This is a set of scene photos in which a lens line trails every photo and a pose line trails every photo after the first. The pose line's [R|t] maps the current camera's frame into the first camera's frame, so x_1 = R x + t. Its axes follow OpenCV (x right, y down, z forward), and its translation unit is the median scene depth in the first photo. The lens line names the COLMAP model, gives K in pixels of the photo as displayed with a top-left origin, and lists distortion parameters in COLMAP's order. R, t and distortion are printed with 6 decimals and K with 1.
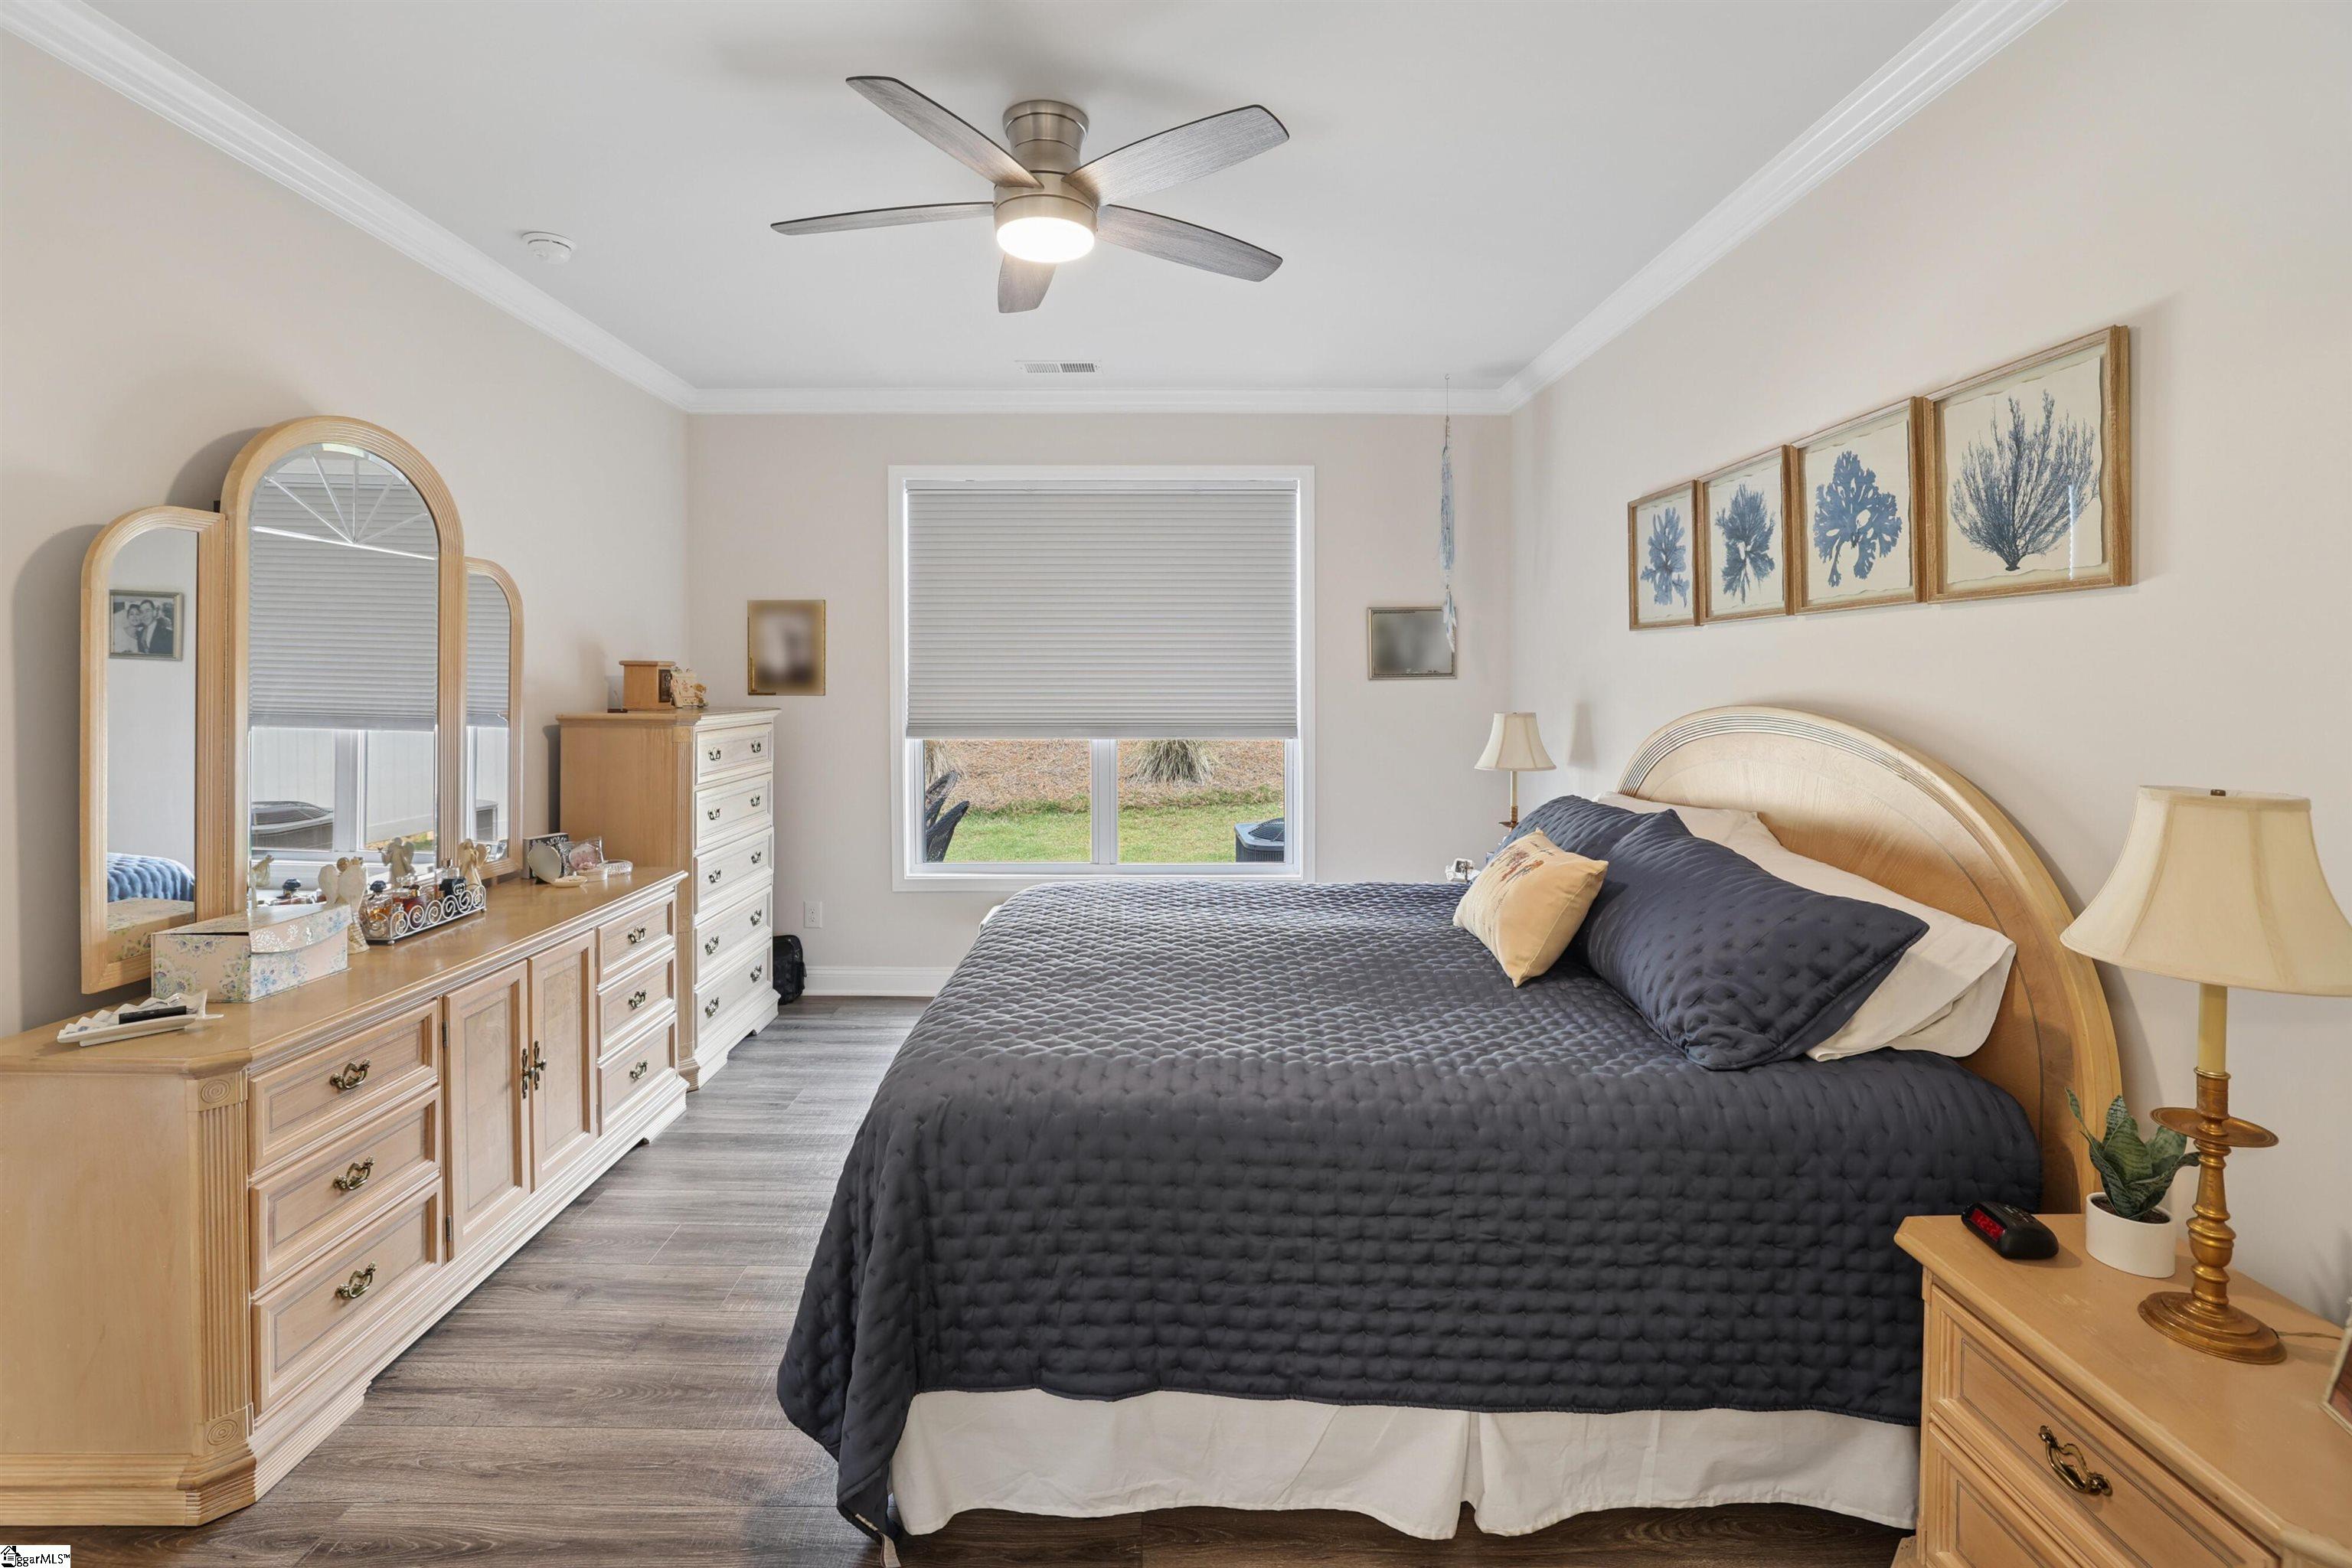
lens RADIAL K [[1077.7, 0, 1175.3], [0, 1077.7, 679.6], [0, 0, 1]] dist [-0.000952, -0.000092]
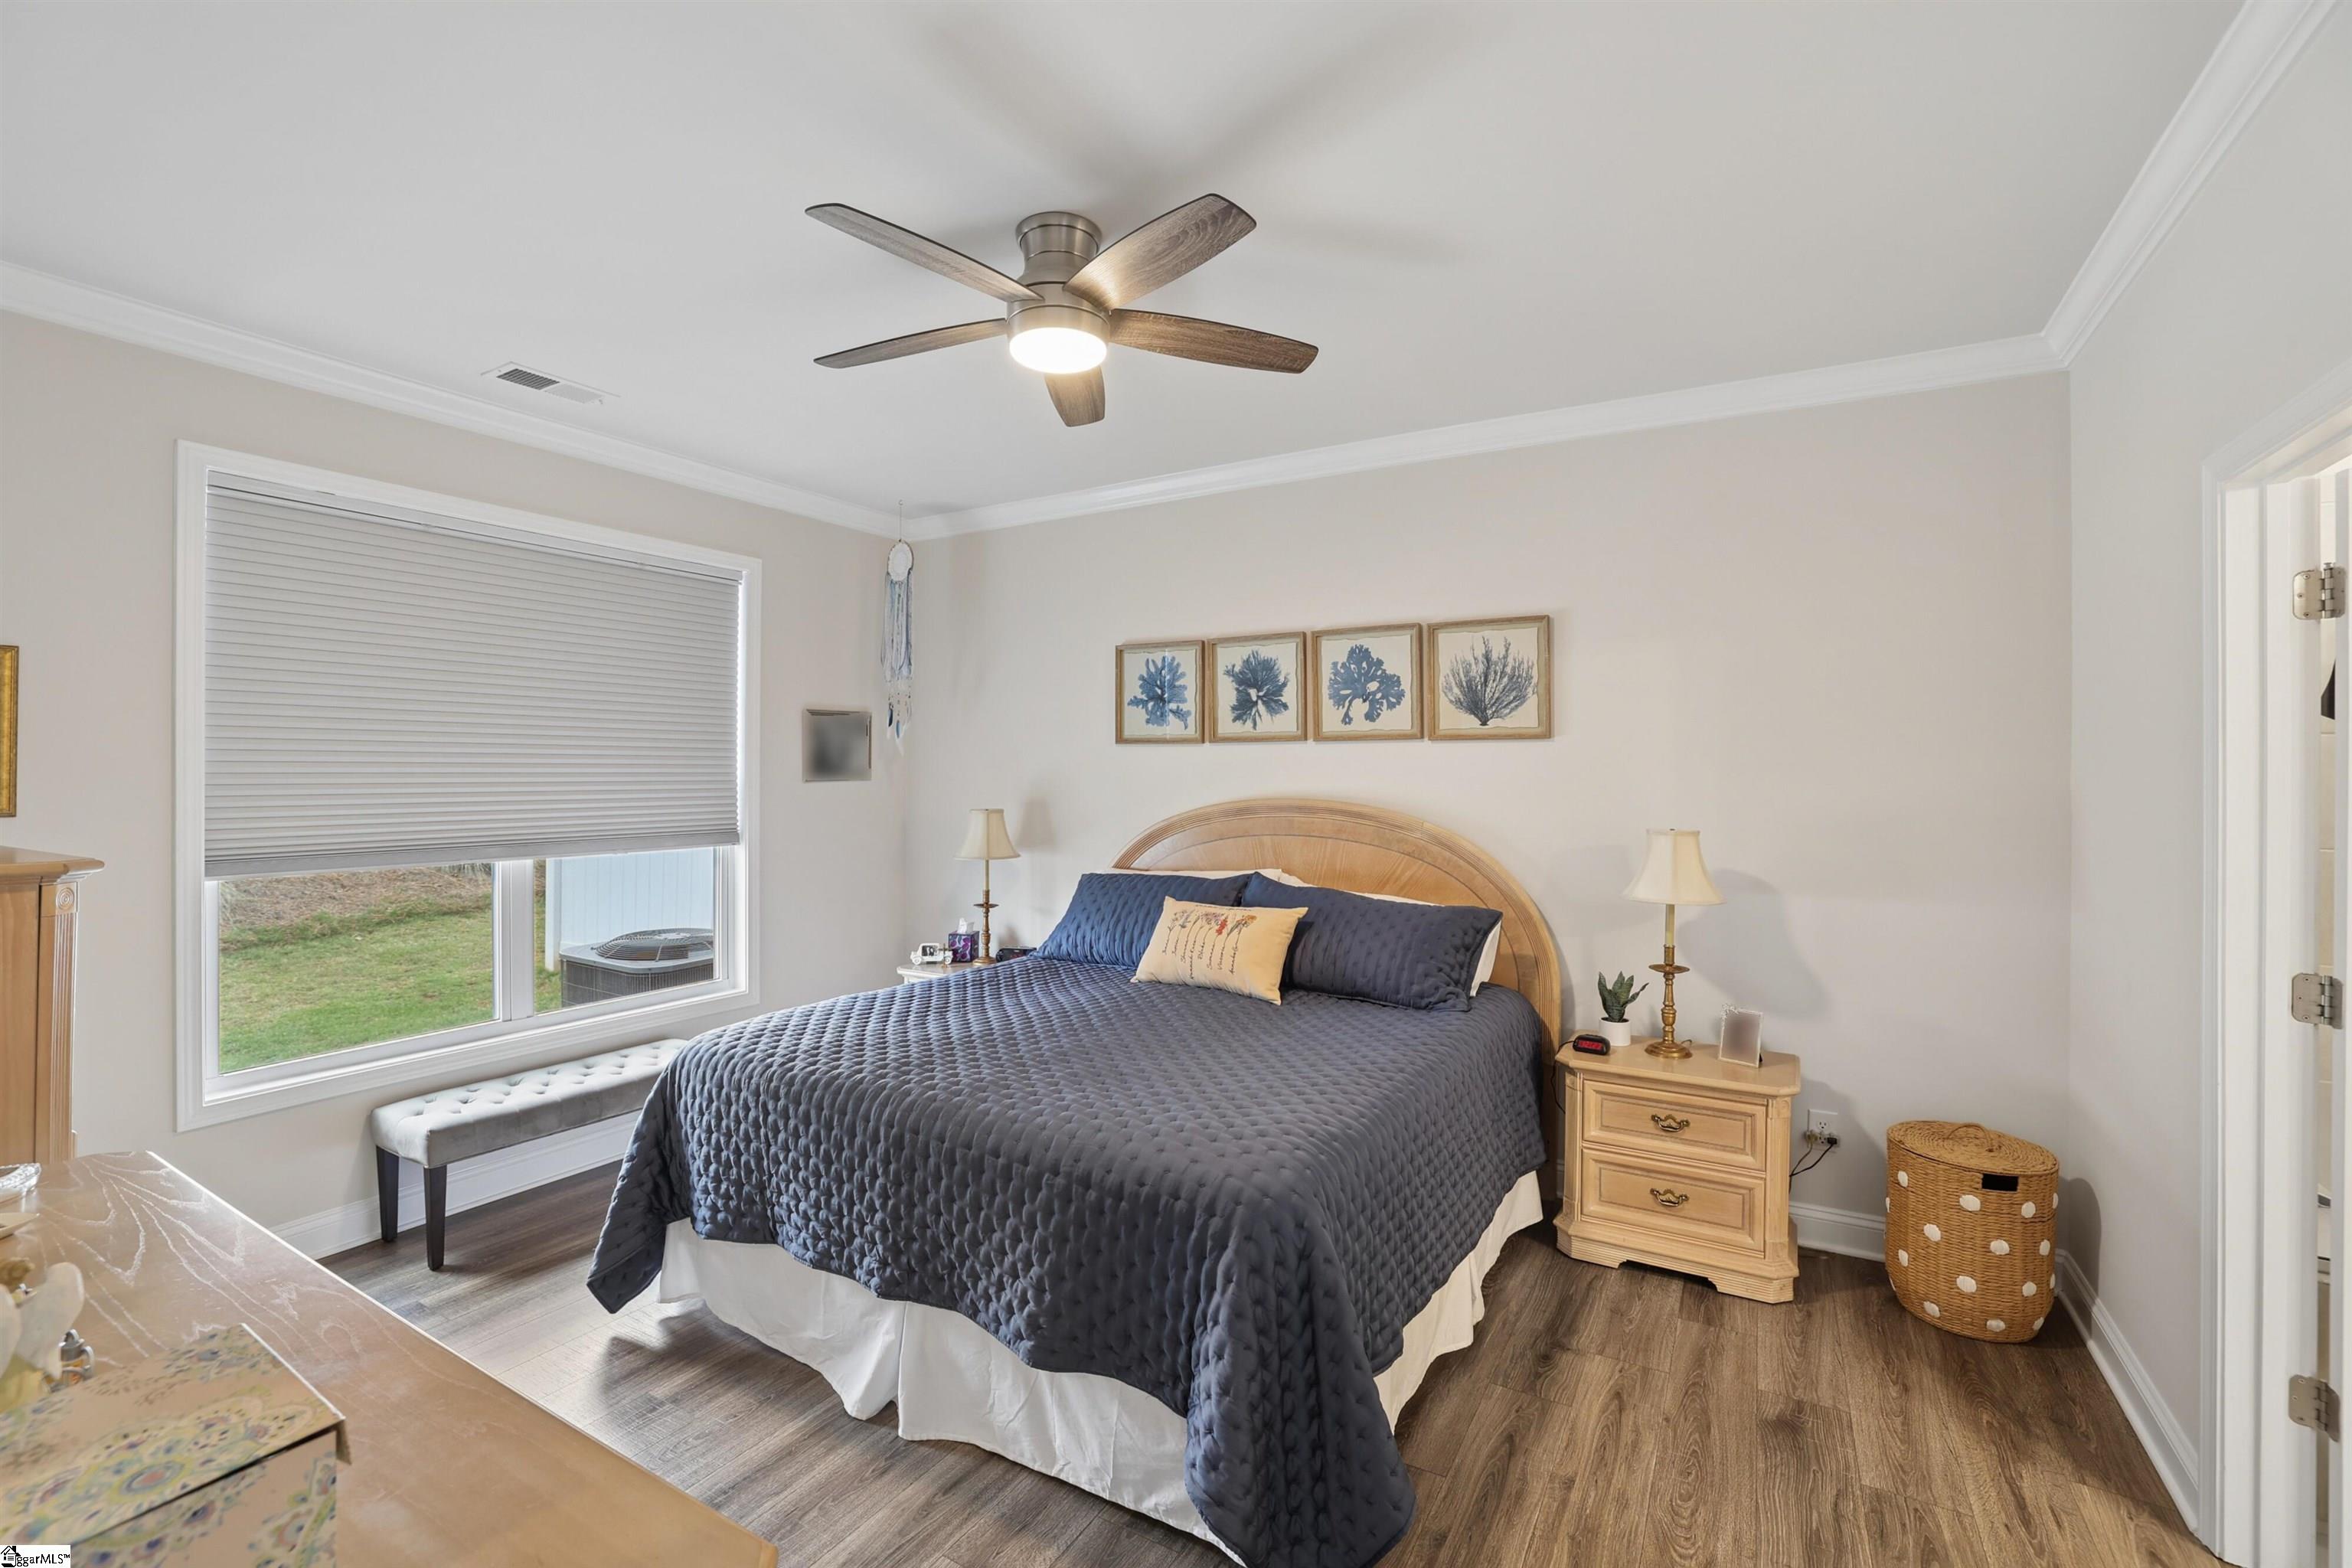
lens RADIAL K [[1015.7, 0, 1168.8], [0, 1015.7, 760.0], [0, 0, 1]] dist [-0.051775, 0.018256]
pose [[0.524062, 0.008484, 0.851638, -0.839608], [0.001602, 0.999939, -0.010947, -0.016544], [-0.851679, 0.007102, 0.524016, 0.420365]]
